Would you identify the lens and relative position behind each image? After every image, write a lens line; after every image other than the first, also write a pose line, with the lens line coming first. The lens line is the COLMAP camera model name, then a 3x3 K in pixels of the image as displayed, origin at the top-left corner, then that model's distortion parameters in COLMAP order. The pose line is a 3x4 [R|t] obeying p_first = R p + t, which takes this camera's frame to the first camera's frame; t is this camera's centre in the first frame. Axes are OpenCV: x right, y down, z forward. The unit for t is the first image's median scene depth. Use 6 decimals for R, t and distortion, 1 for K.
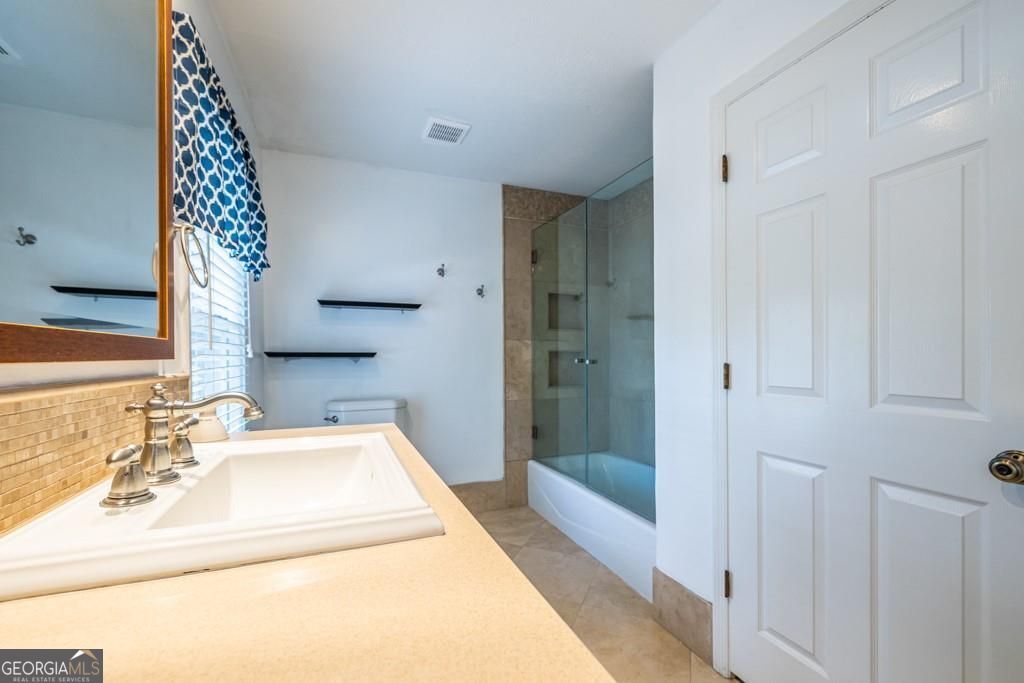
lens RADIAL K [[432.3, 0, 508.4], [0, 432.3, 354.4], [0, 0, 1]] dist [0.000910, 0.001119]
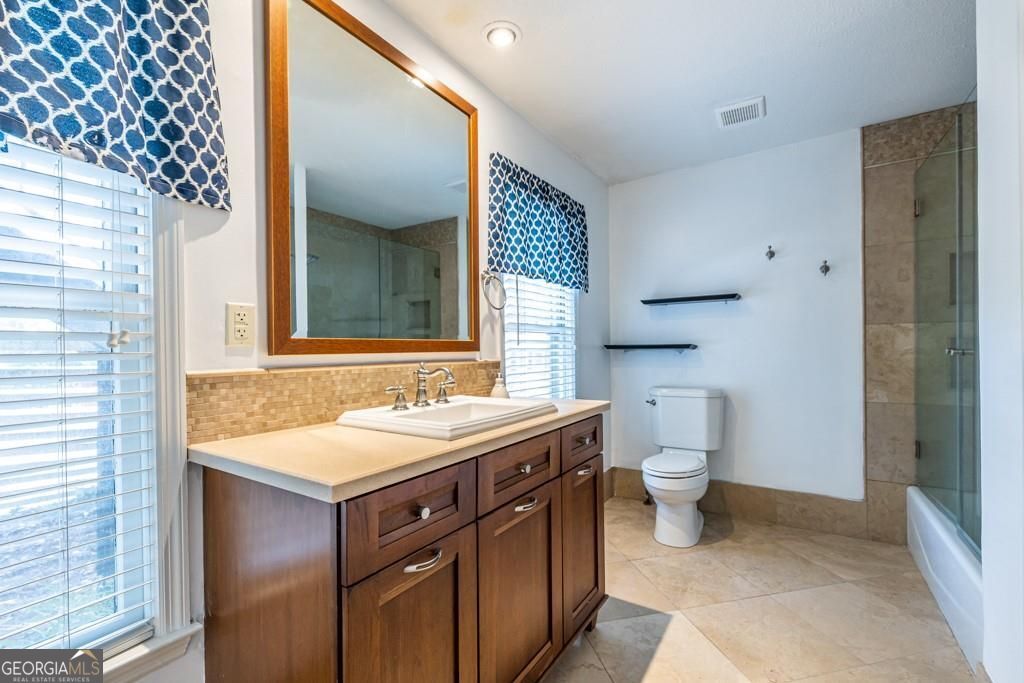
lens RADIAL K [[432.3, 0, 510.5], [0, 432.3, 346.8], [0, 0, 1]] dist [0.000910, 0.001119]
pose [[0.571450, -0.011692, -0.820554, 0.270651], [0.014828, 0.999882, -0.003921, 0.000291], [0.820503, -0.009926, 0.571556, 0.021159]]
